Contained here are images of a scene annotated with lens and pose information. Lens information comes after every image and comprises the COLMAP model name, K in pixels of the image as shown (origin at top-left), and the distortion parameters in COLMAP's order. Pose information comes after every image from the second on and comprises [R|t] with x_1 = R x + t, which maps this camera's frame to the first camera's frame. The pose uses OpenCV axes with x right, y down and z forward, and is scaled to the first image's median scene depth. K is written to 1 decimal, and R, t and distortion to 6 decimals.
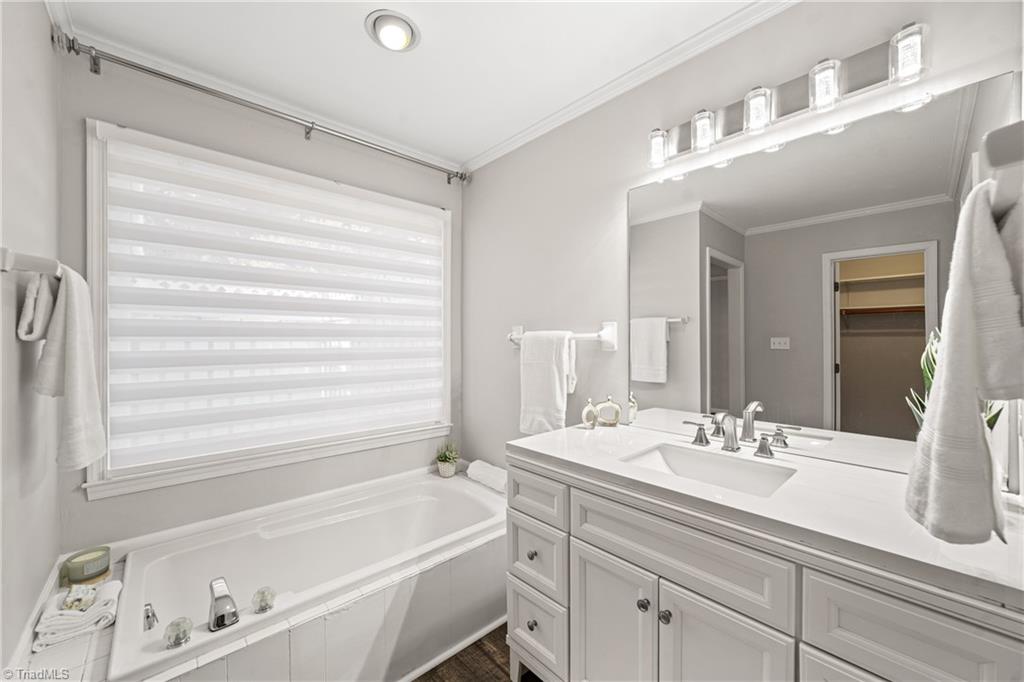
lens RADIAL K [[395.3, 0, 512.6], [0, 395.3, 342.2], [0, 0, 1]] dist [-0.013061, 0.002810]
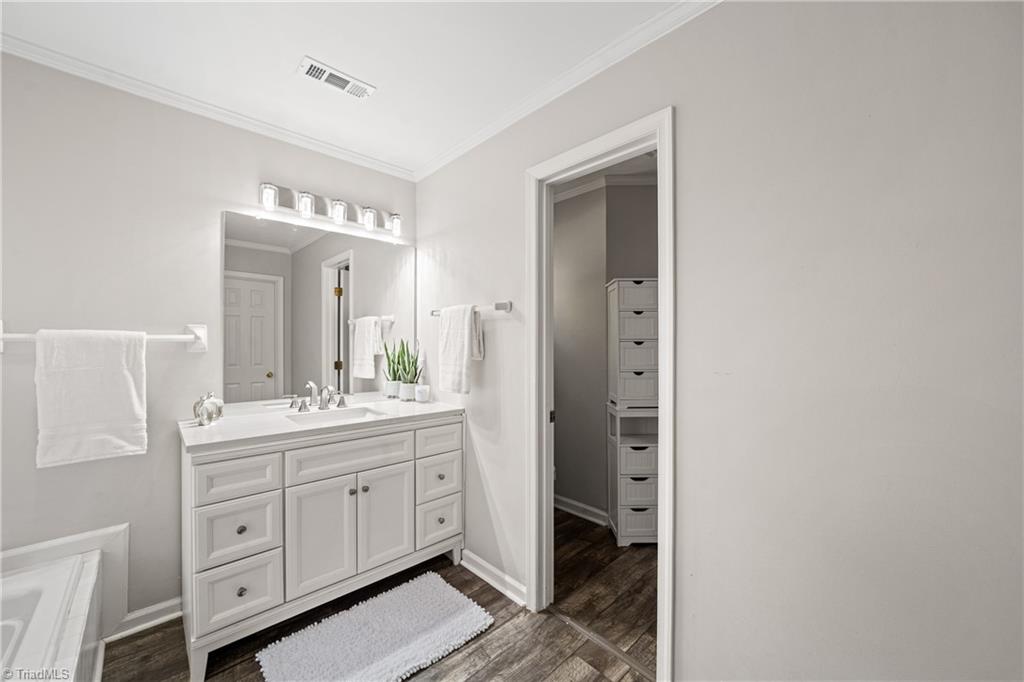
lens RADIAL K [[395.3, 0, 512.3], [0, 395.3, 340.5], [0, 0, 1]] dist [-0.013061, 0.002810]
pose [[-0.000206, 0.005845, 0.999983, -0.742221], [0.001543, 0.999982, -0.005845, -0.000601], [-0.999999, 0.001541, -0.000215, 0.145209]]
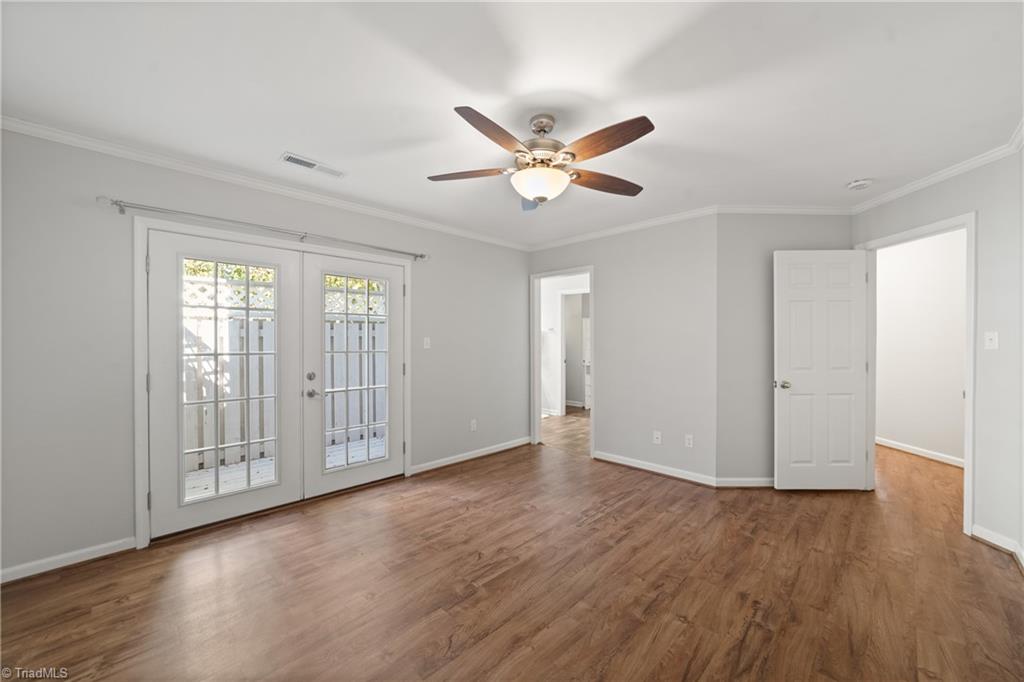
lens RADIAL K [[395.3, 0, 512.8], [0, 395.3, 343.0], [0, 0, 1]] dist [-0.013061, 0.002810]
pose [[-0.036056, 0.000592, 0.999350, -3.078059], [0.006080, 0.999981, -0.000373, 0.024393], [-0.999331, 0.006062, -0.036059, 0.605091]]
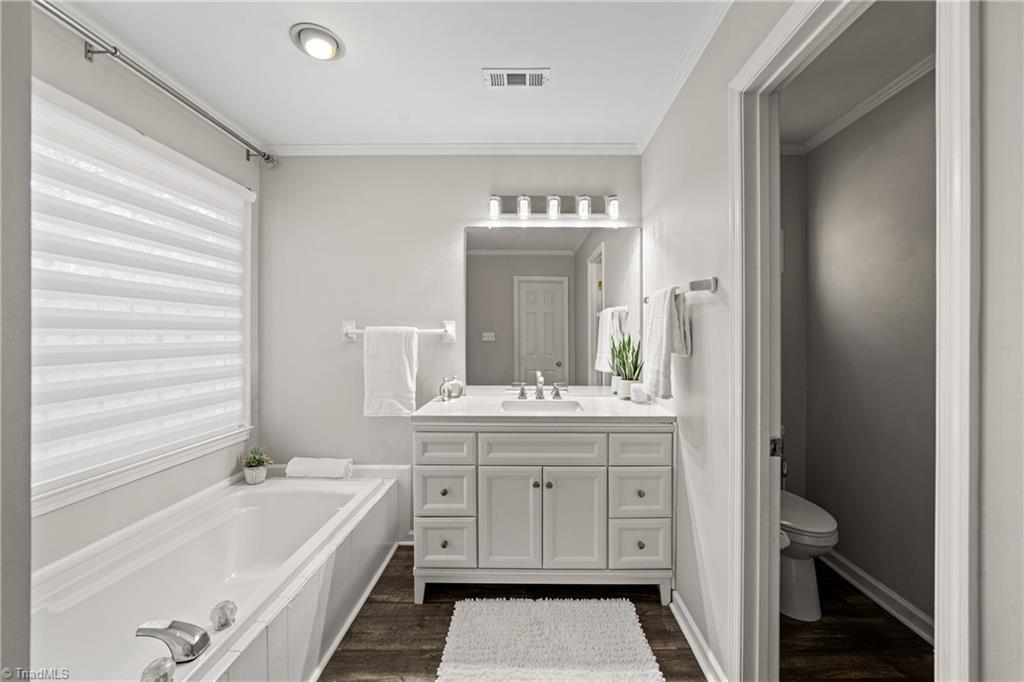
lens RADIAL K [[395.3, 0, 517.1], [0, 395.3, 334.9], [0, 0, 1]] dist [-0.013061, 0.002810]
pose [[0.693654, 0.000511, 0.720308, -0.515278], [0.002113, 0.999994, -0.002744, 0.001294], [-0.720305, 0.003426, 0.693649, -0.086602]]
